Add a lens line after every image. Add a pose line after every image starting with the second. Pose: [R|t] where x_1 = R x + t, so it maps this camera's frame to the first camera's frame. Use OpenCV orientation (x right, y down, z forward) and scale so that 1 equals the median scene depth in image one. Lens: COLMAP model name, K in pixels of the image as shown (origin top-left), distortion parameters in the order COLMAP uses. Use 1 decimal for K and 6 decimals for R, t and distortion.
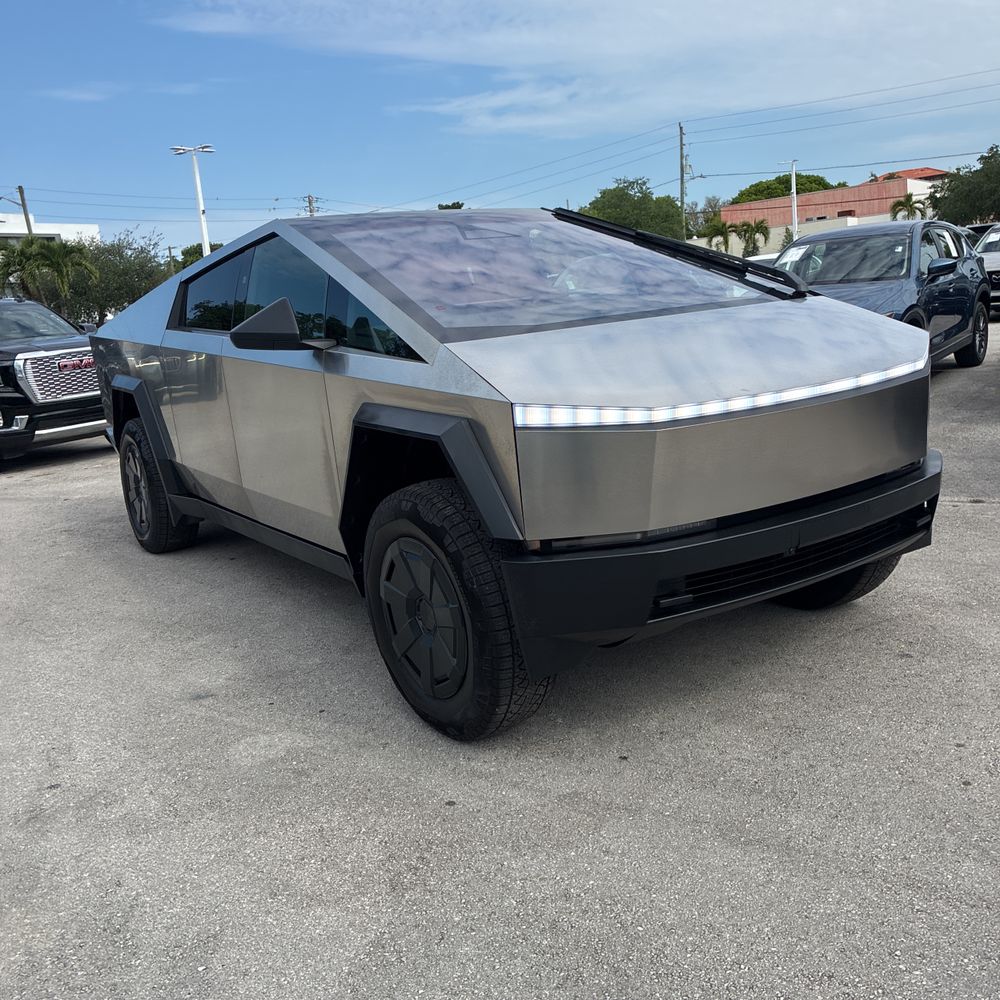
lens RADIAL K [[1040.6, 0, 495.8], [0, 1040.6, 523.5], [0, 0, 1]] dist [0.061373, -0.046275]
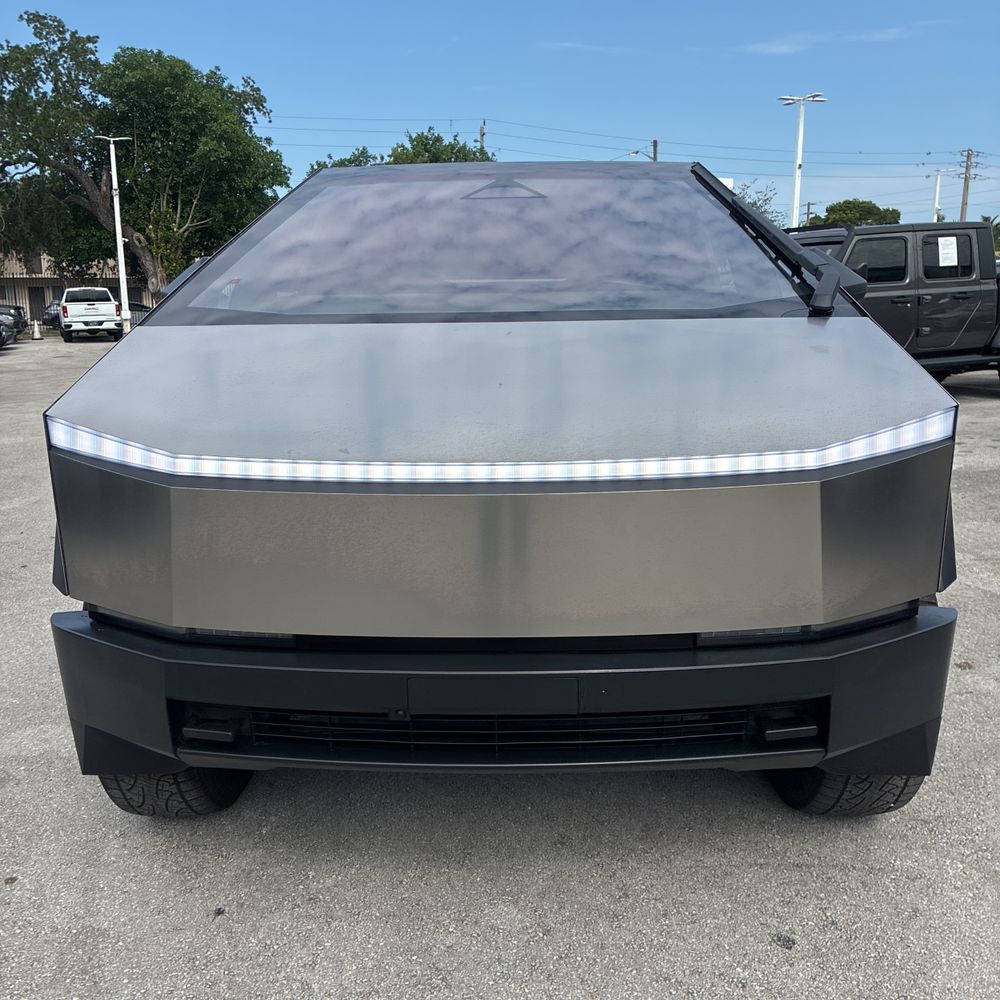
lens RADIAL K [[1040.6, 0, 495.8], [0, 1040.6, 523.5], [0, 0, 1]] dist [0.061373, -0.046275]
pose [[0.805337, 0.209747, -0.554472, 0.078842], [-0.188205, 0.977390, 0.096373, -0.018778], [0.562149, 0.026741, 0.826603, 0.061415]]
